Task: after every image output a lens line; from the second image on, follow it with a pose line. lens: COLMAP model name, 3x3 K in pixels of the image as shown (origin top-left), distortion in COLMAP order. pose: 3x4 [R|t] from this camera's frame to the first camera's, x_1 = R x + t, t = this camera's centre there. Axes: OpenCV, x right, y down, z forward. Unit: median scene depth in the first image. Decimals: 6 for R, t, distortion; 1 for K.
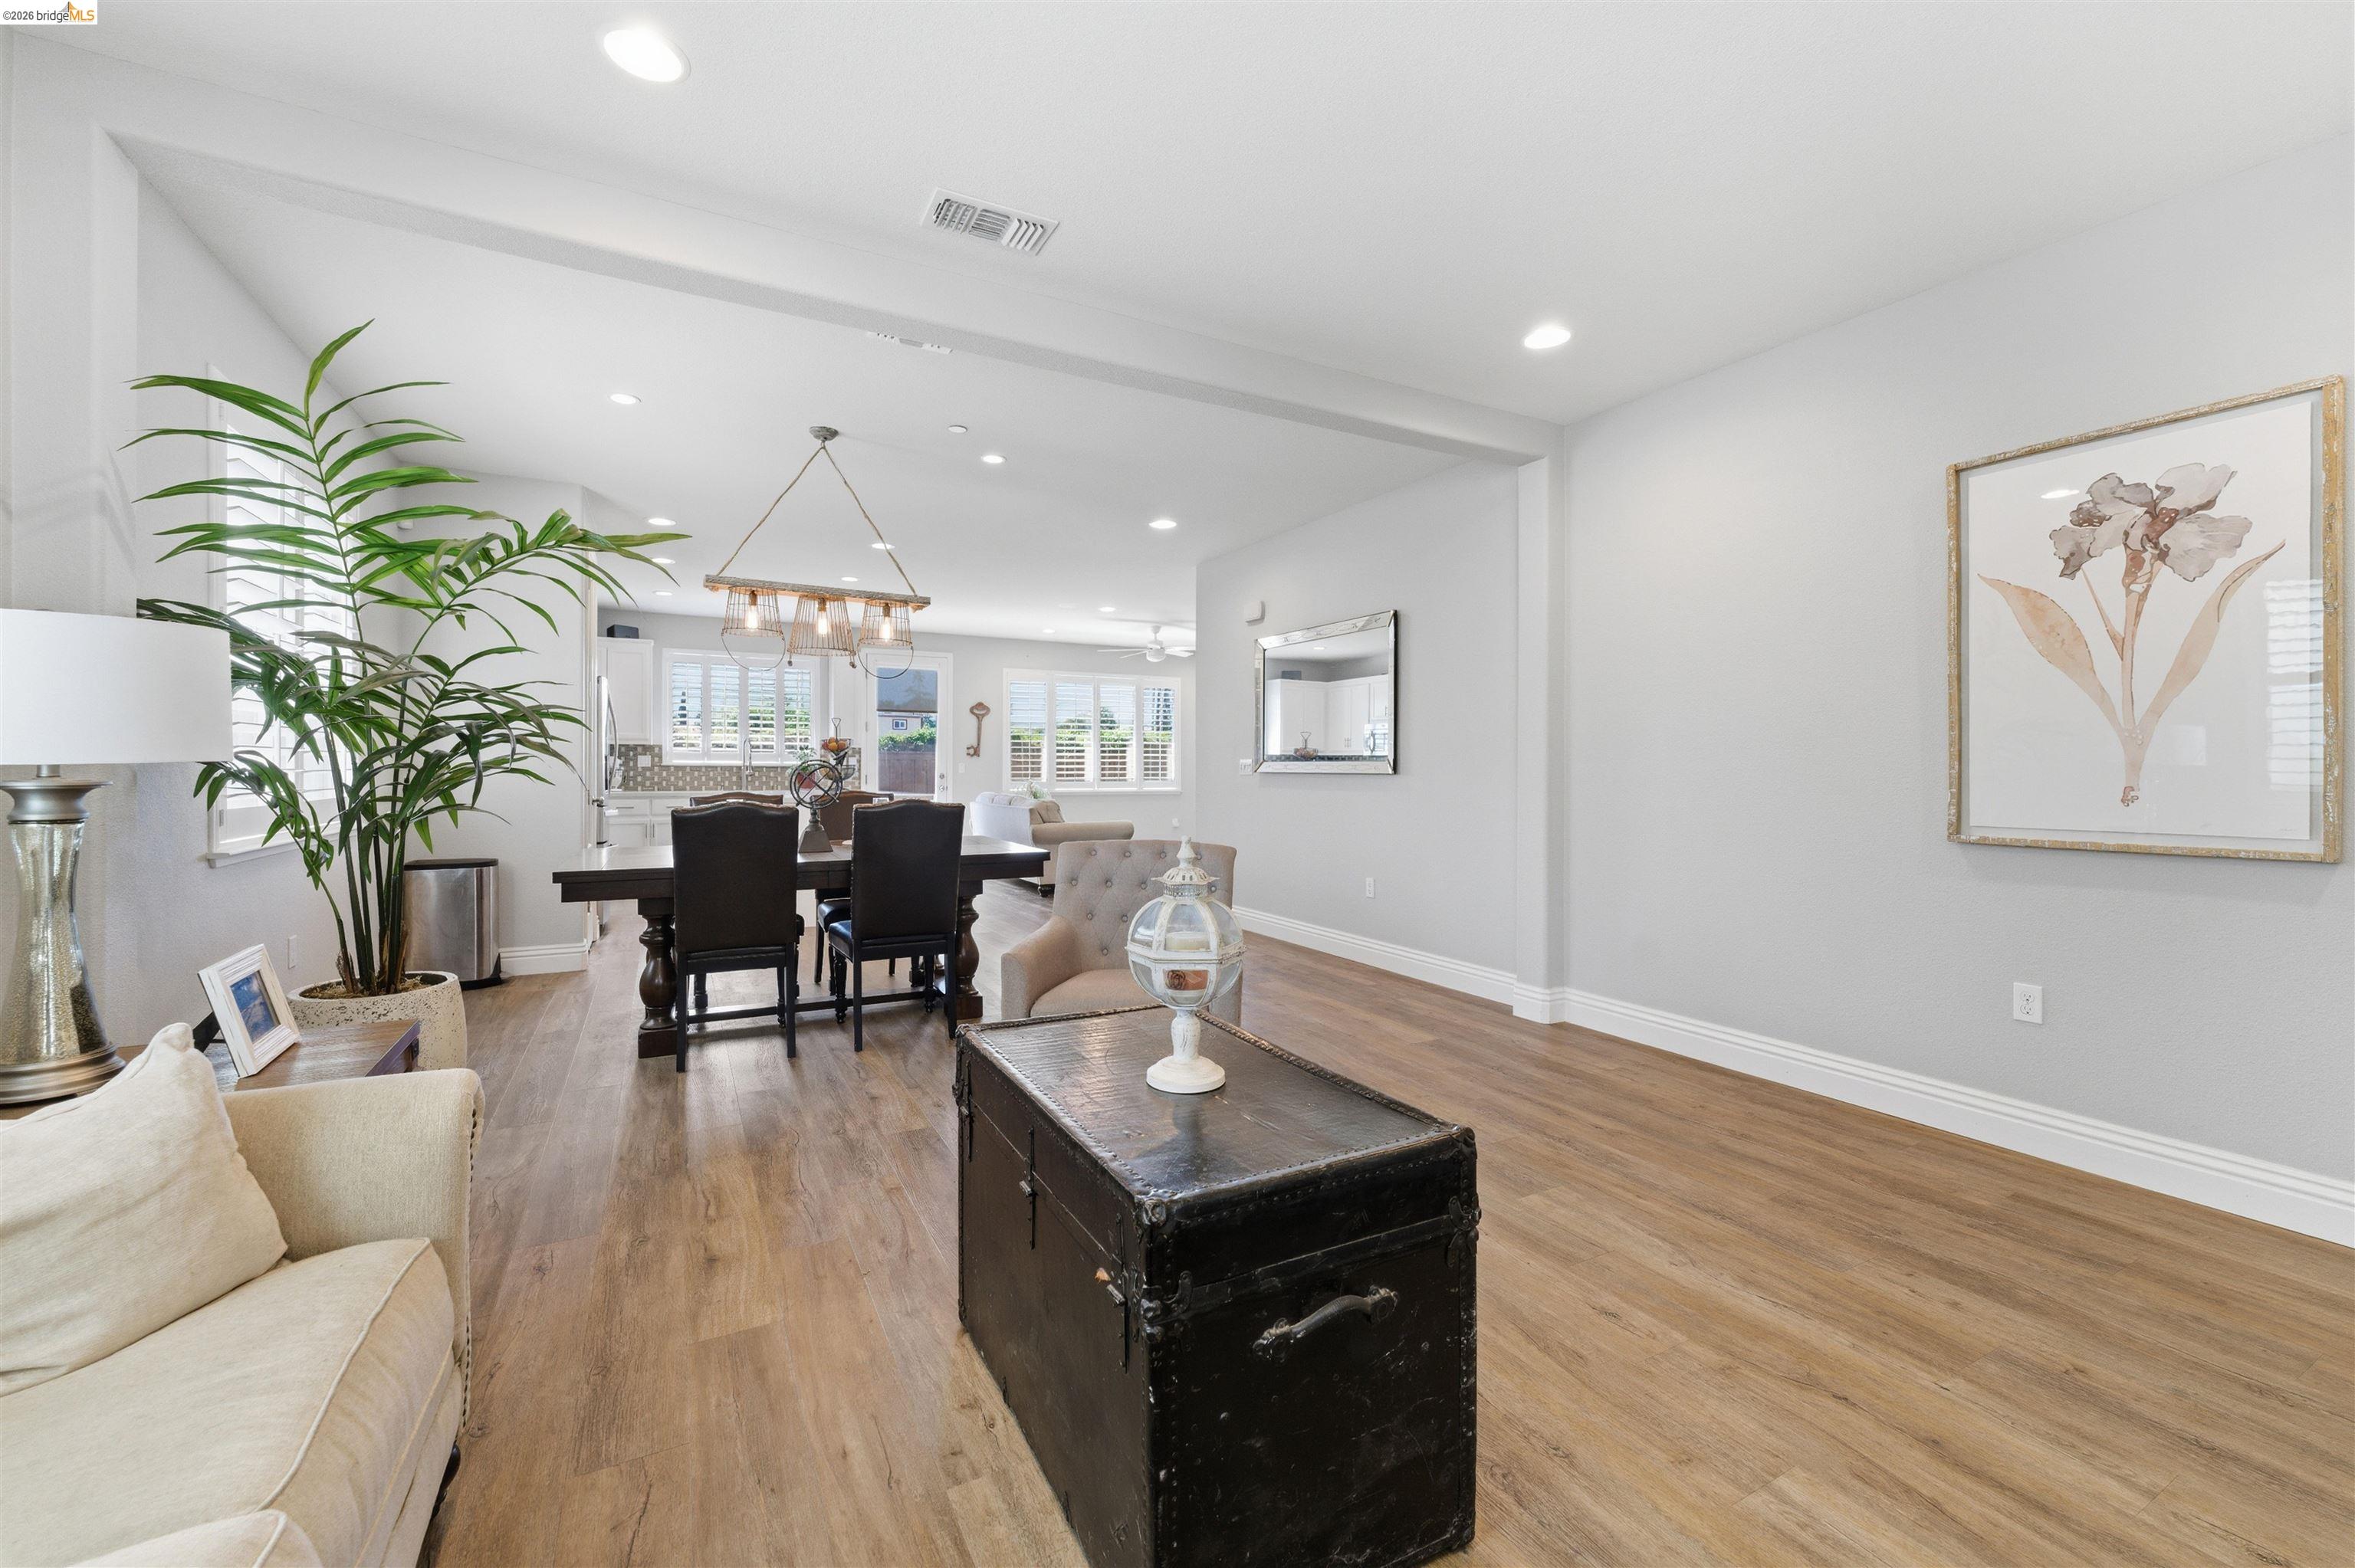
lens RADIAL K [[951.7, 0, 1172.8], [0, 951.7, 774.2], [0, 0, 1]] dist [-0.009149, 0.001725]
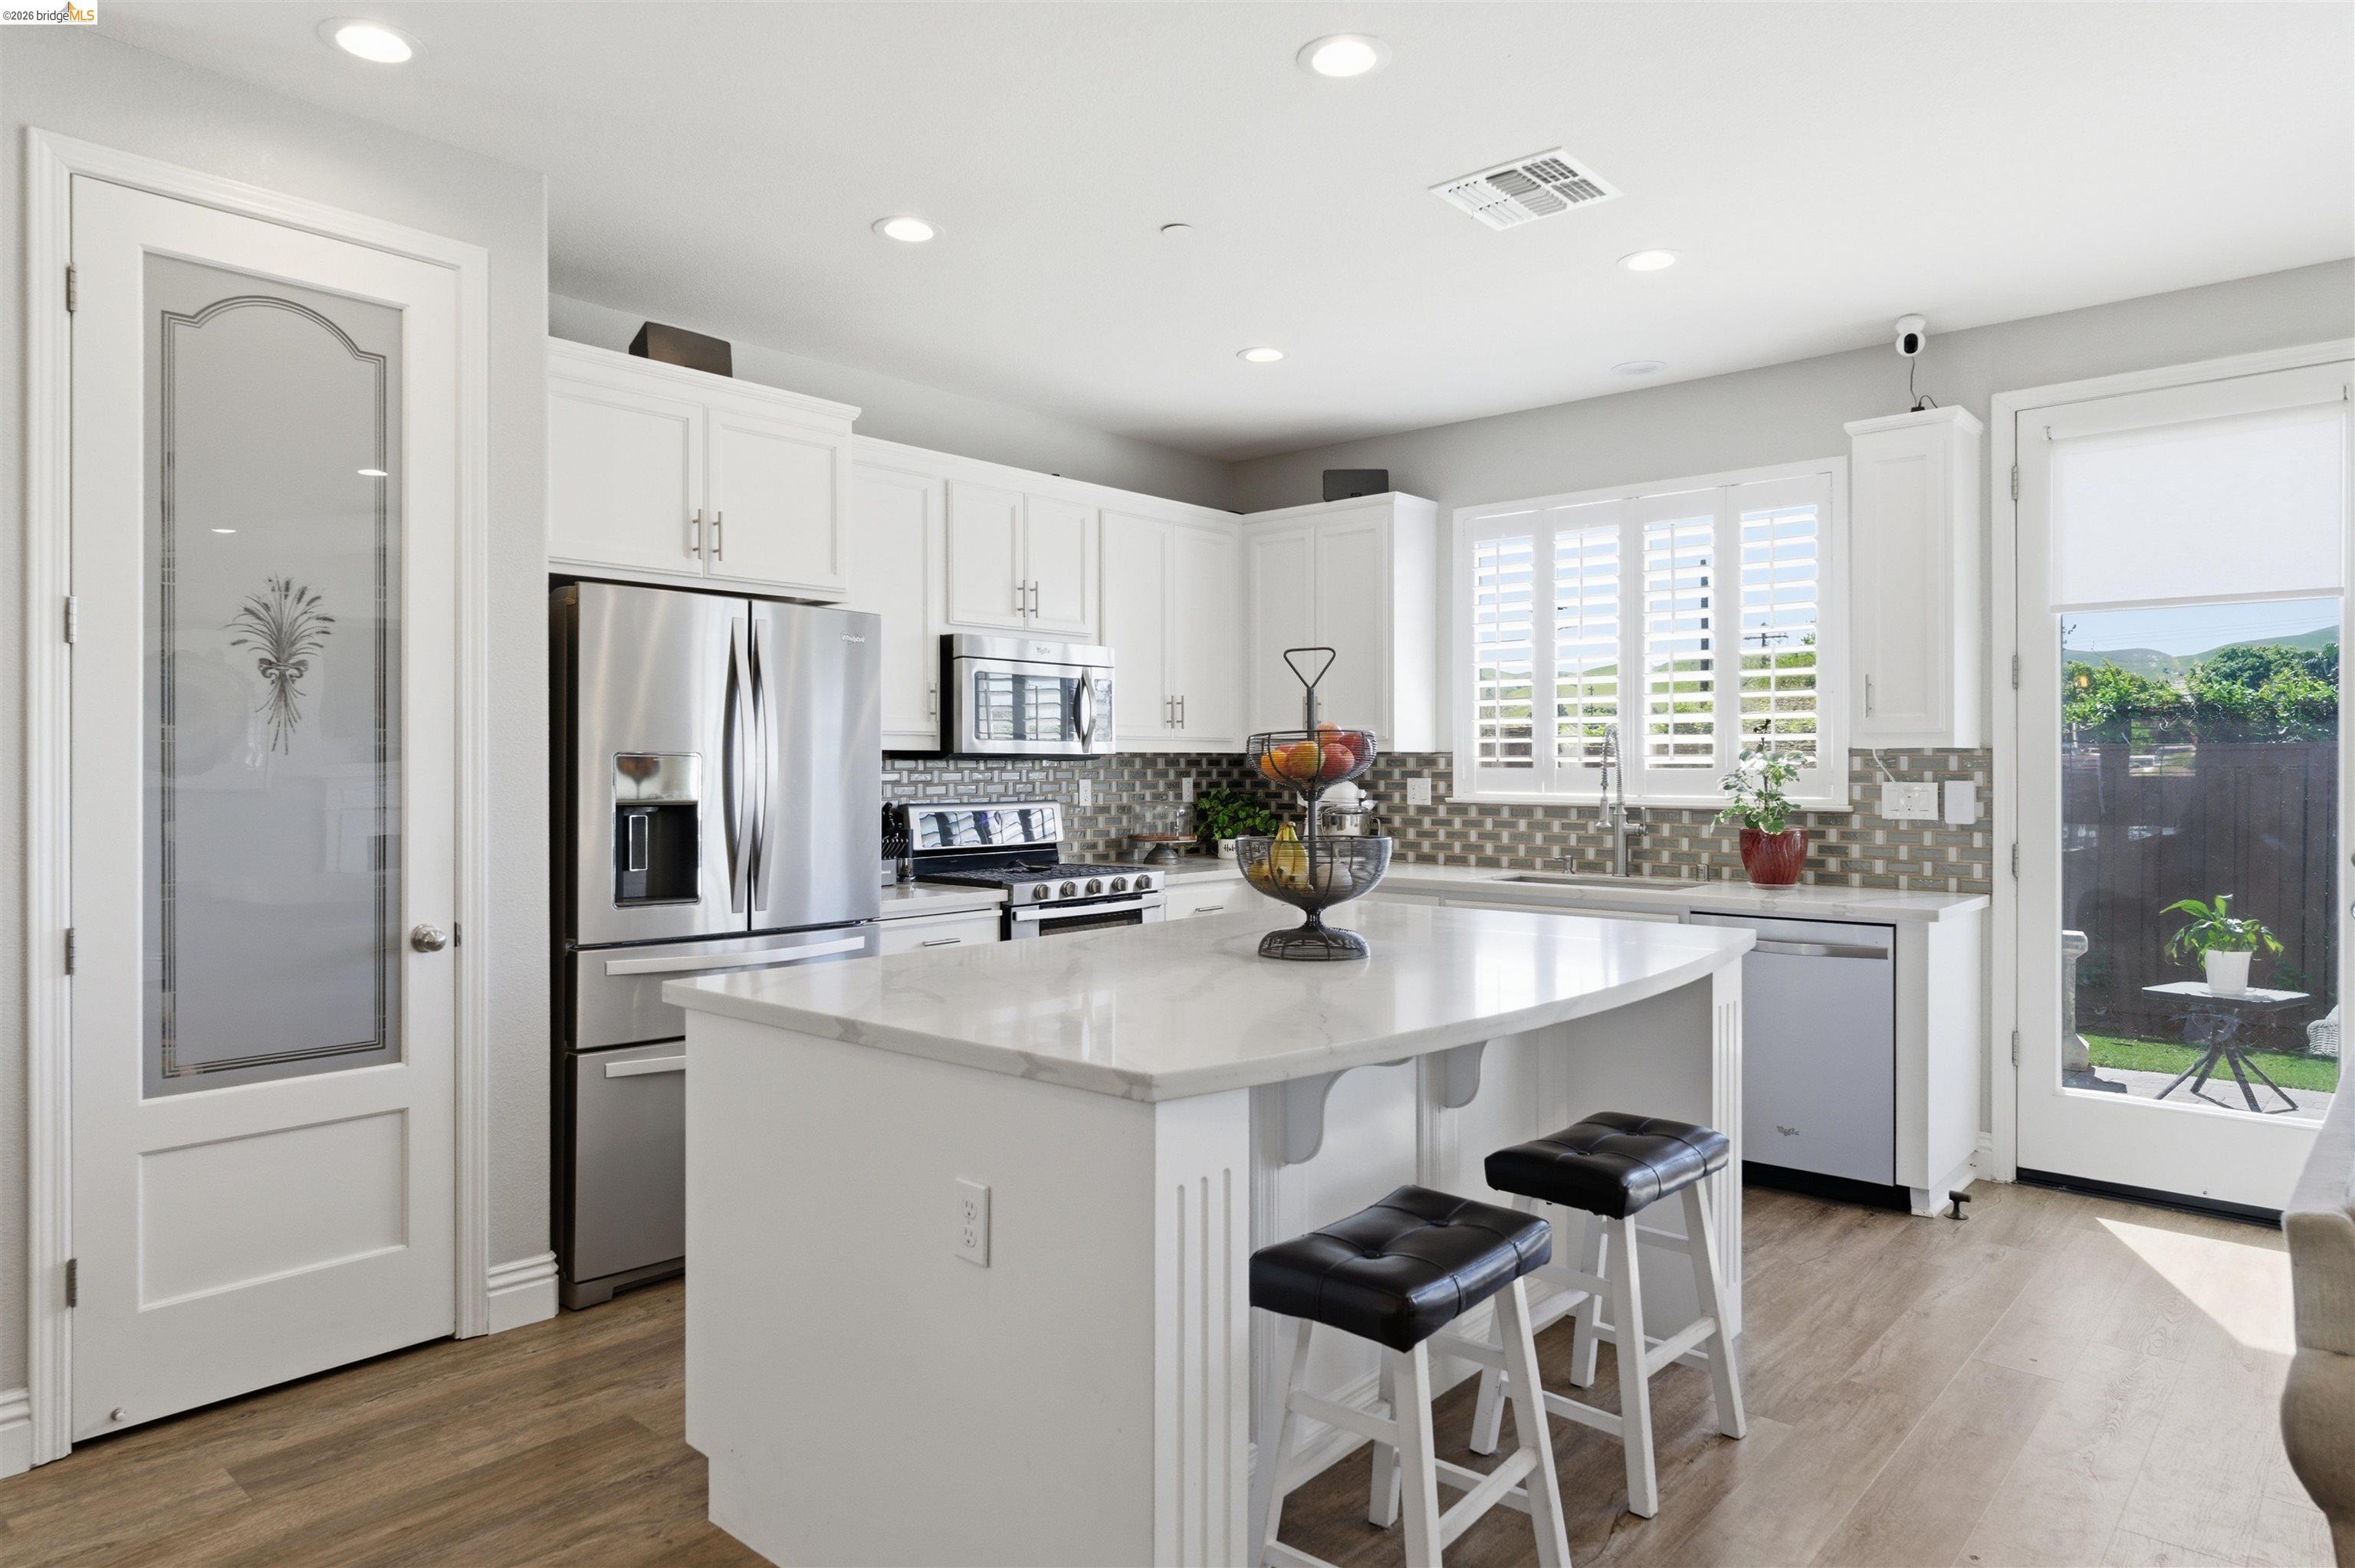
lens RADIAL K [[1411.9, 0, 1176.8], [0, 1411.9, 771.5], [0, 0, 1]] dist [-0.004180, -0.001418]
pose [[0.341289, -0.000610, -0.939958, -0.045519], [-0.001609, 0.999998, -0.001233, -0.053615], [0.939957, 0.001933, 0.341287, 1.715556]]
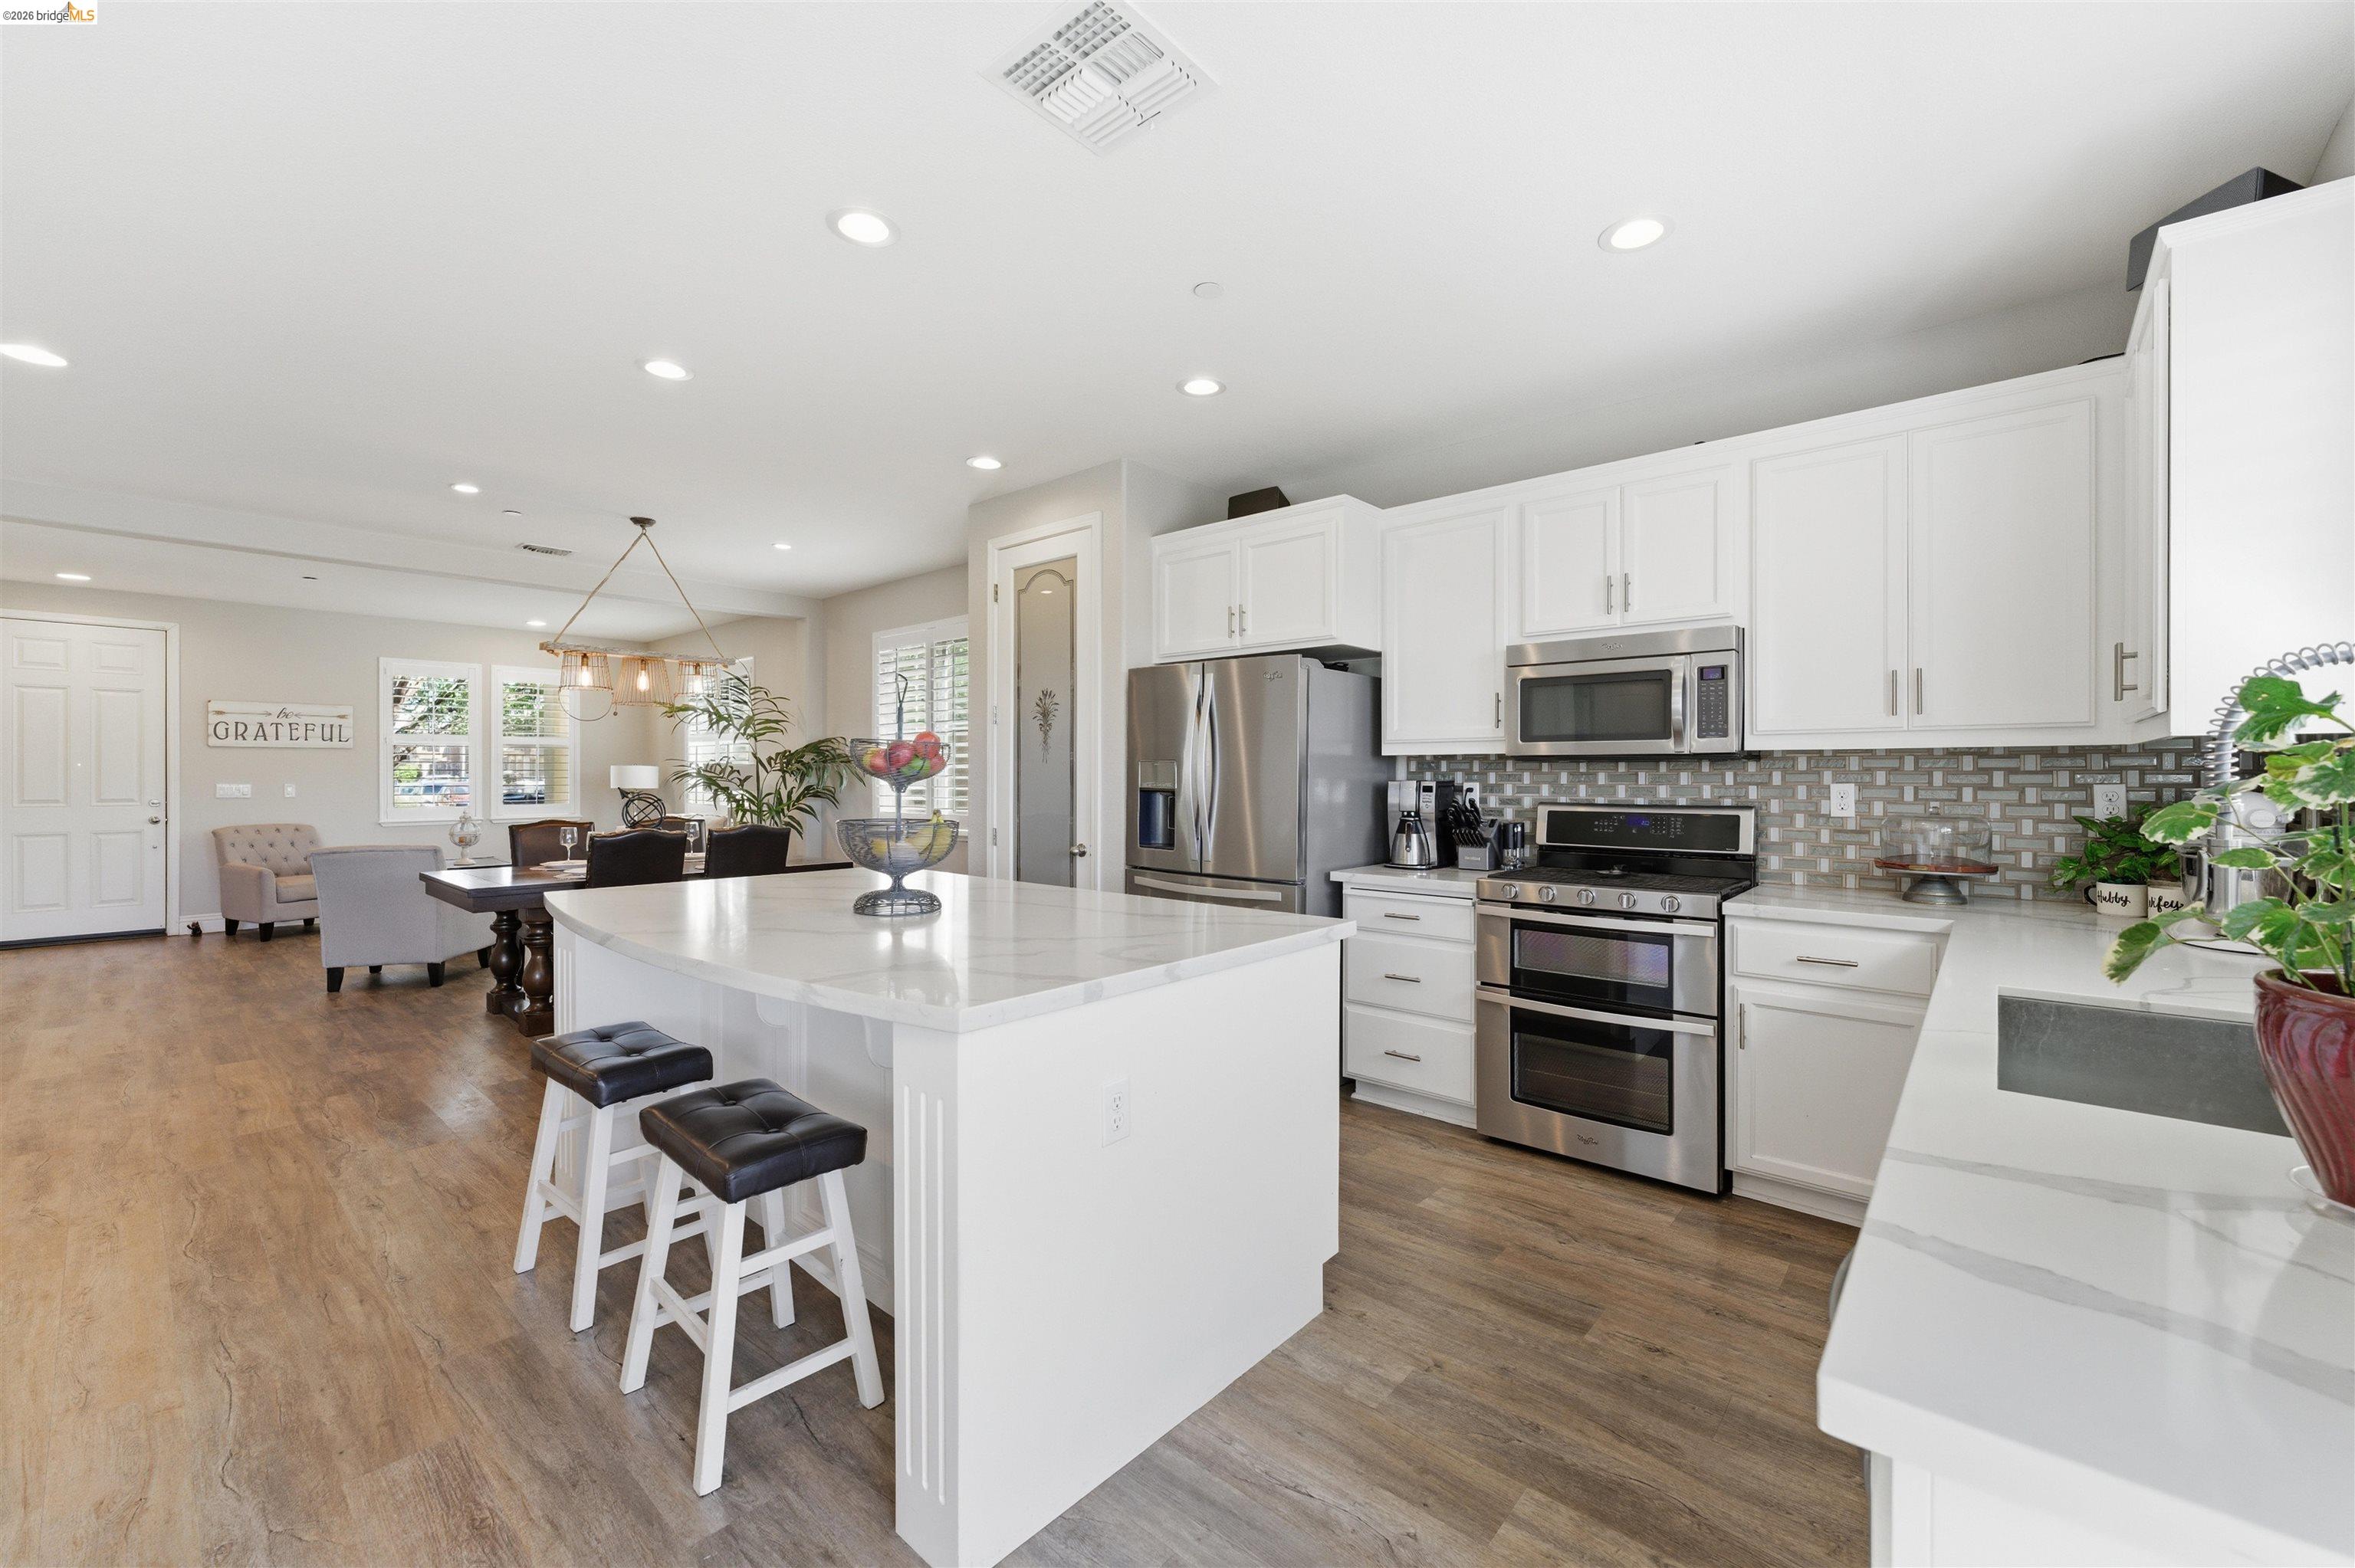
lens RADIAL K [[951.7, 0, 1177.3], [0, 951.7, 772.9], [0, 0, 1]] dist [-0.009149, 0.001725]
pose [[-0.939671, -0.001837, -0.342074, -0.671496], [-0.003234, 0.999989, 0.003514, -0.056255], [0.342064, 0.004408, -0.939666, 2.708854]]
